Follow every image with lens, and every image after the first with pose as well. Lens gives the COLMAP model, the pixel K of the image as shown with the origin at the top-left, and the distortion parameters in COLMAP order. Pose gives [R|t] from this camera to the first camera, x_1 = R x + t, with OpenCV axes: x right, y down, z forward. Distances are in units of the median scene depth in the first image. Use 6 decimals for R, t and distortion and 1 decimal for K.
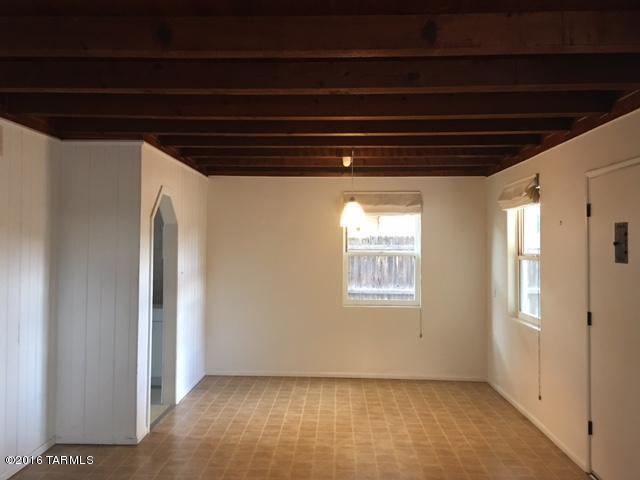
lens RADIAL K [[554.3, 0, 318.4], [0, 554.3, 239.9], [0, 0, 1]] dist [0.055843, -0.067138]
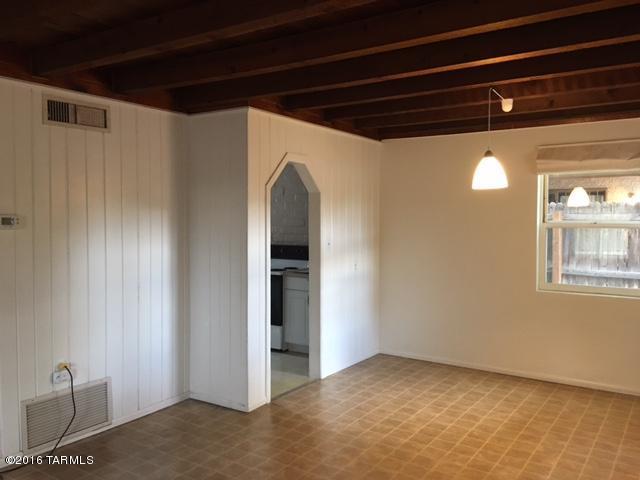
lens RADIAL K [[554.3, 0, 318.0], [0, 554.3, 239.6], [0, 0, 1]] dist [0.055843, -0.067138]
pose [[0.842698, 0.016783, -0.538125, 0.255271], [0.008471, 0.998977, 0.044423, 0.009625], [0.538320, -0.041994, 0.841693, 0.193138]]
